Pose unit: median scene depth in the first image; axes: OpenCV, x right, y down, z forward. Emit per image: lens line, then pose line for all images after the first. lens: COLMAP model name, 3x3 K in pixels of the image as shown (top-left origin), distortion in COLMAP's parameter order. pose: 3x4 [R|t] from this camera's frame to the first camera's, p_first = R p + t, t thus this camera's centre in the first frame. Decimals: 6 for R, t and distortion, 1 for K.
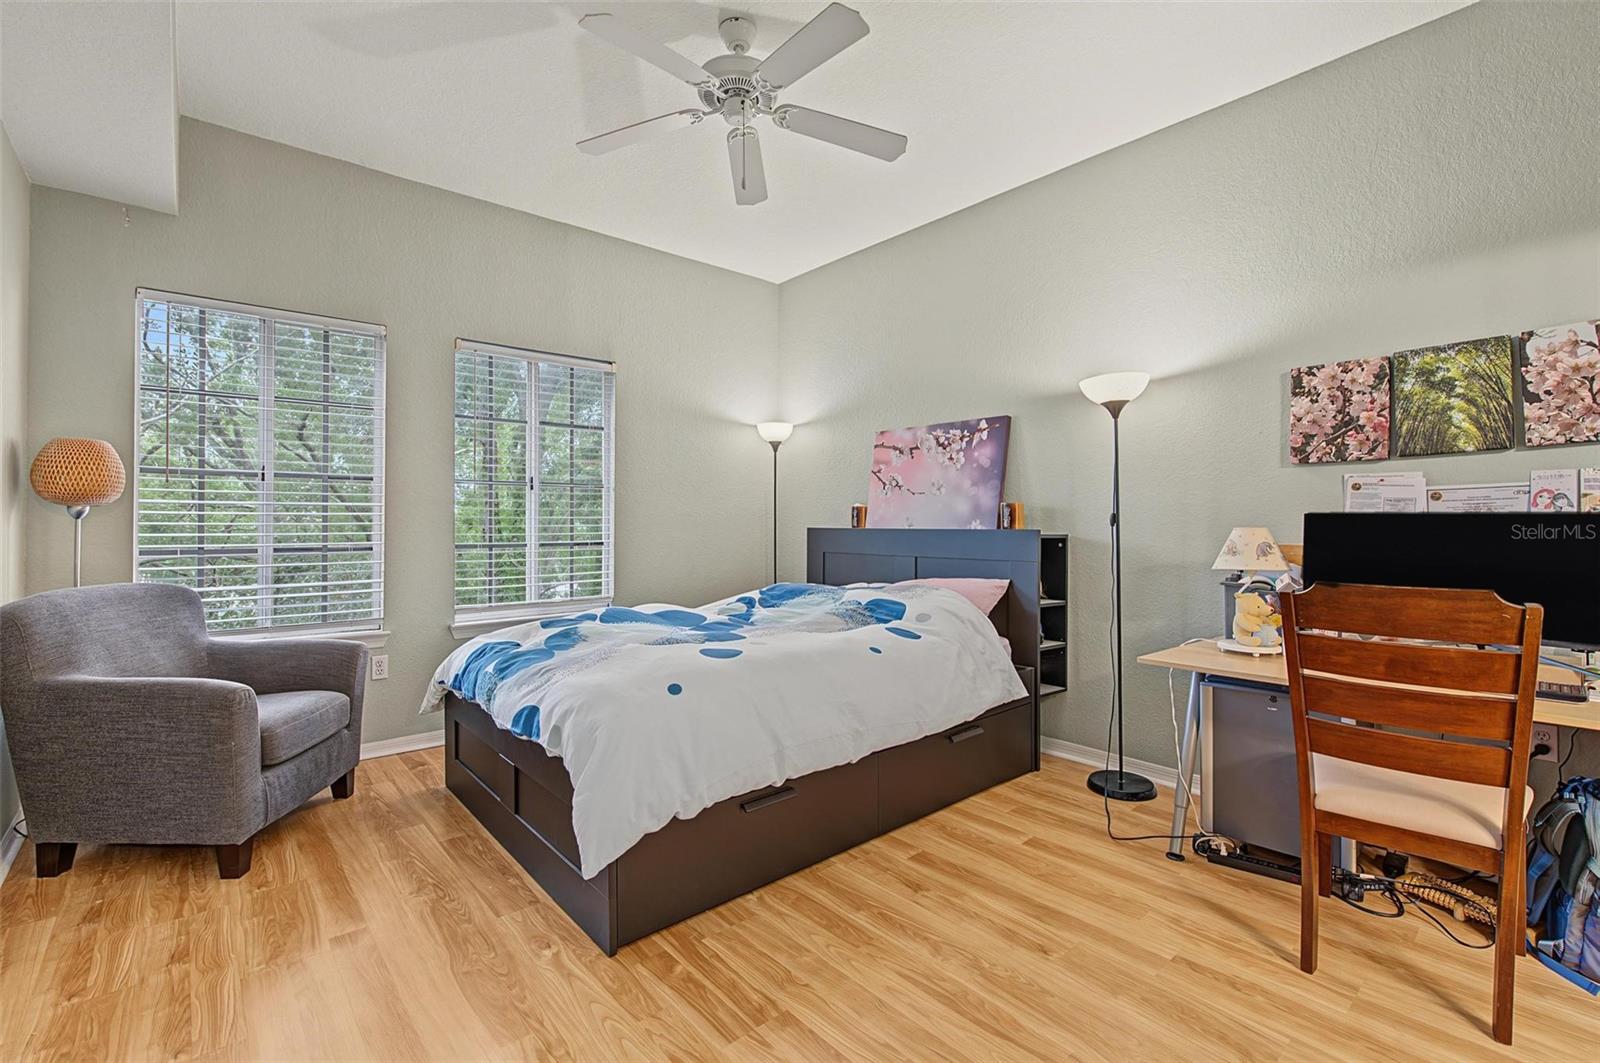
lens RADIAL K [[688.1, 0, 801.0], [0, 688.1, 523.4], [0, 0, 1]] dist [-0.000398, -0.000439]
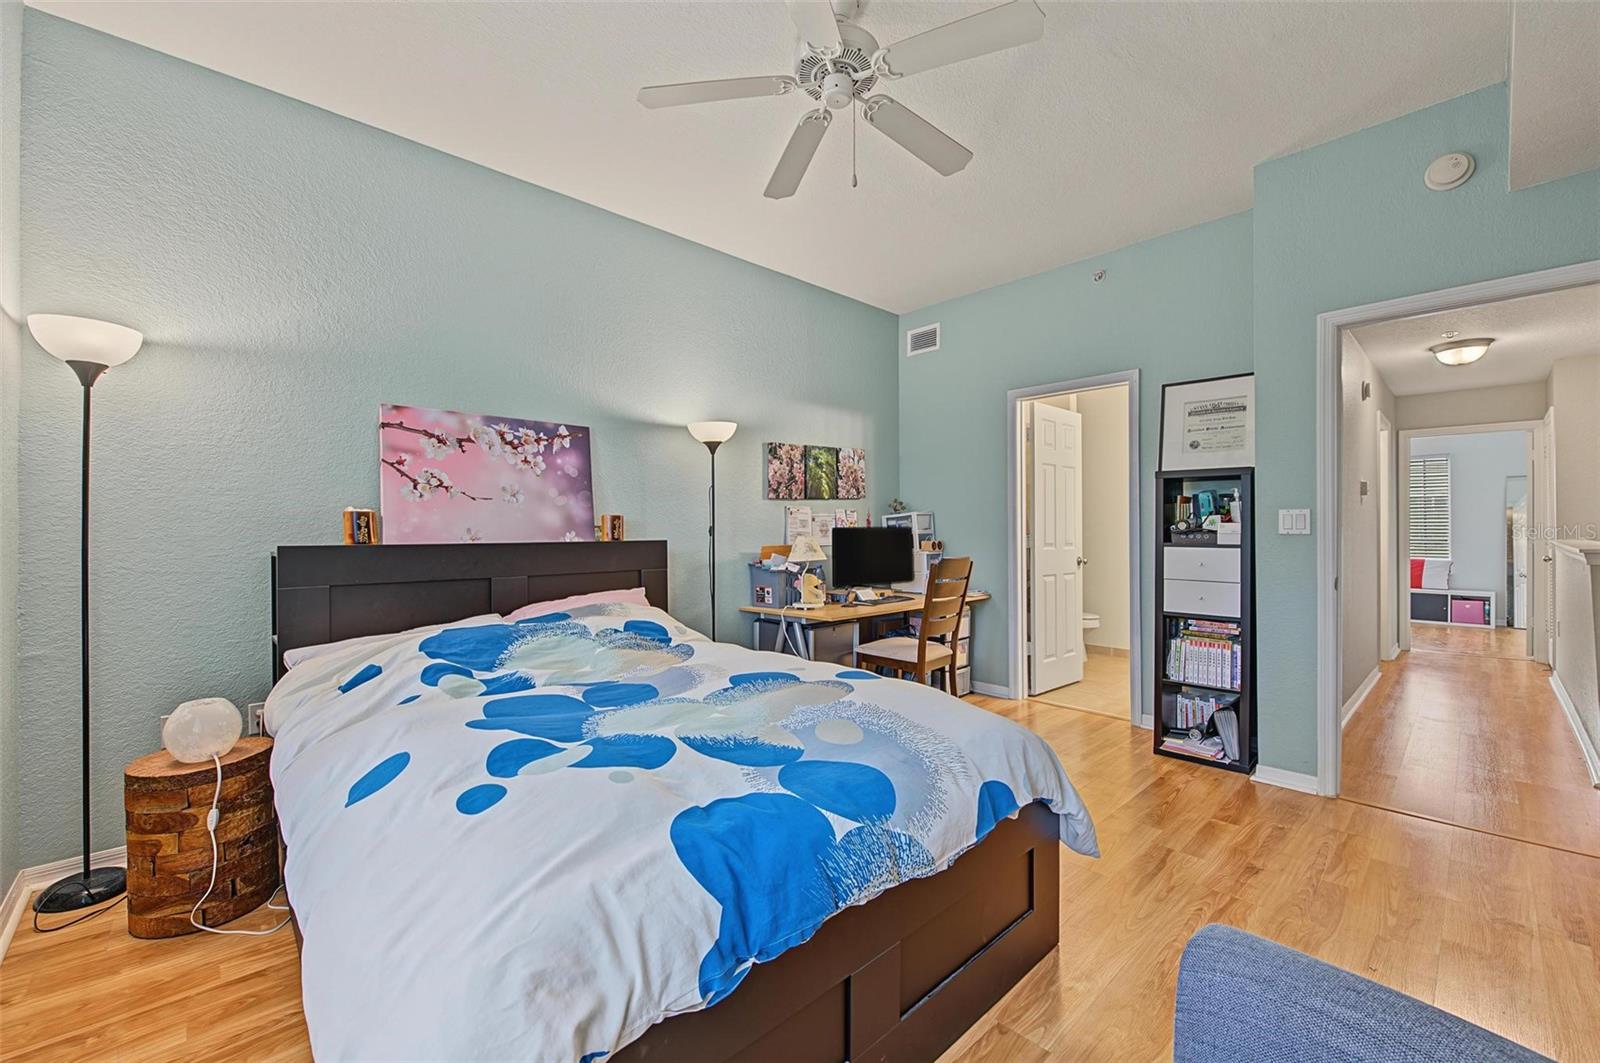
lens RADIAL K [[661.8, 0, 801.2], [0, 661.8, 530.8], [0, 0, 1]] dist [-0.003052, -0.001196]
pose [[-0.033580, -0.004790, 0.999425, -0.654926], [0.001442, 0.999987, 0.004842, -0.010435], [-0.999435, 0.001603, -0.033572, 0.705558]]
